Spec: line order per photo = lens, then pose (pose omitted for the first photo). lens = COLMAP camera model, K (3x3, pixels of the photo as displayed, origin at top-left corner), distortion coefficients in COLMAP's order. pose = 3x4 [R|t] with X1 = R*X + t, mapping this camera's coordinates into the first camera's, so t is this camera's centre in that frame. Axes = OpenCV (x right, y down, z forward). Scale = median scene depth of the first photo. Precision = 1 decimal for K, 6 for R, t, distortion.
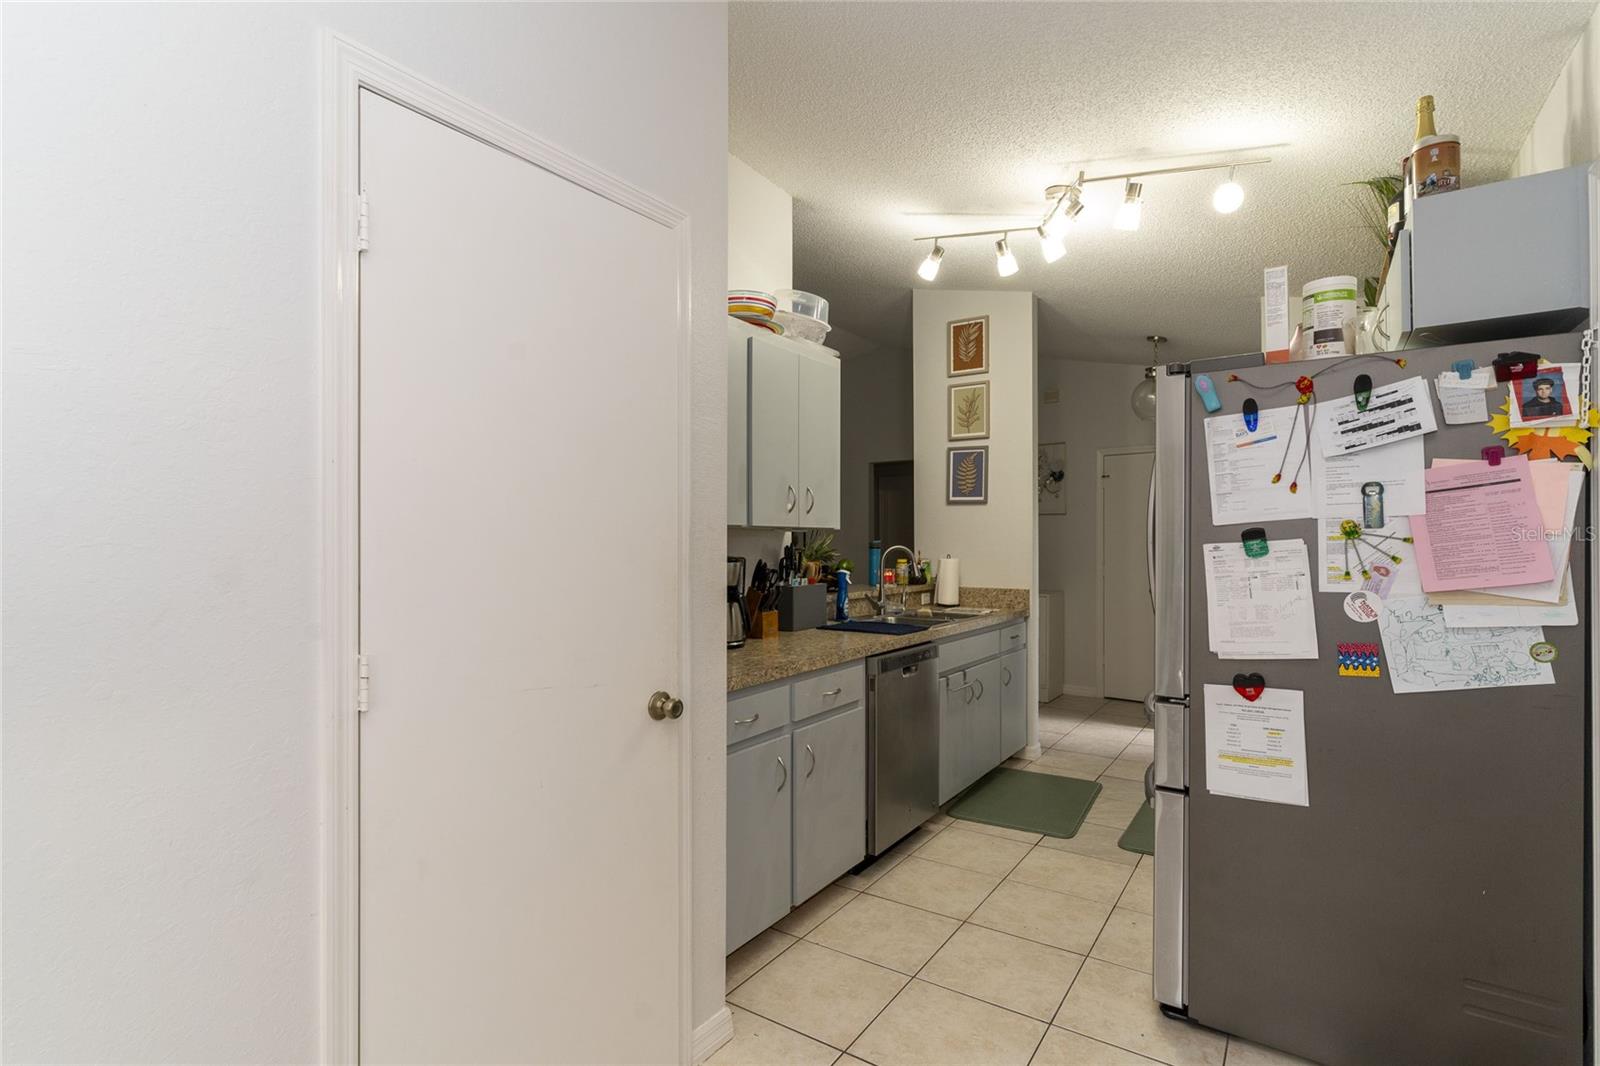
lens RADIAL K [[769.0, 0, 791.7], [0, 769.0, 542.1], [0, 0, 1]] dist [0.004997, -0.001405]
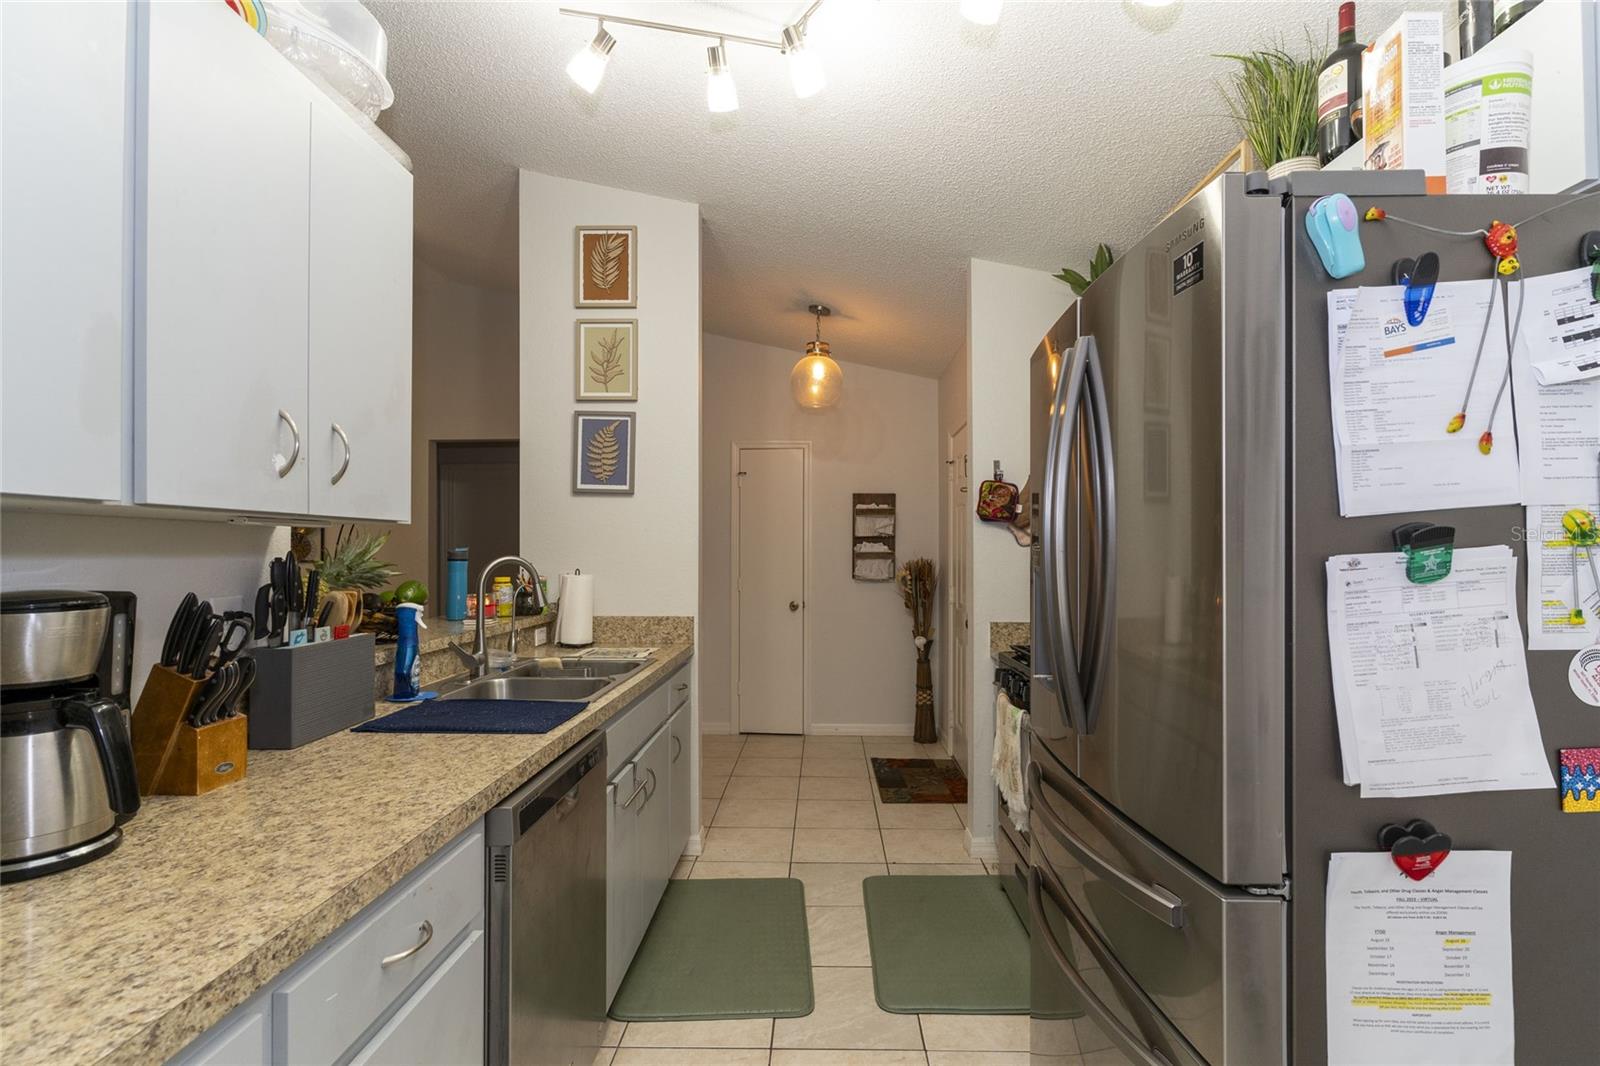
lens RADIAL K [[769.0, 0, 813.9], [0, 769.0, 542.3], [0, 0, 1]] dist [0.004997, -0.001405]
pose [[0.833131, 0.007060, 0.553031, 0.006265], [-0.001397, 0.999942, -0.010660, -0.000111], [-0.553074, 0.008109, 0.833092, 0.455643]]
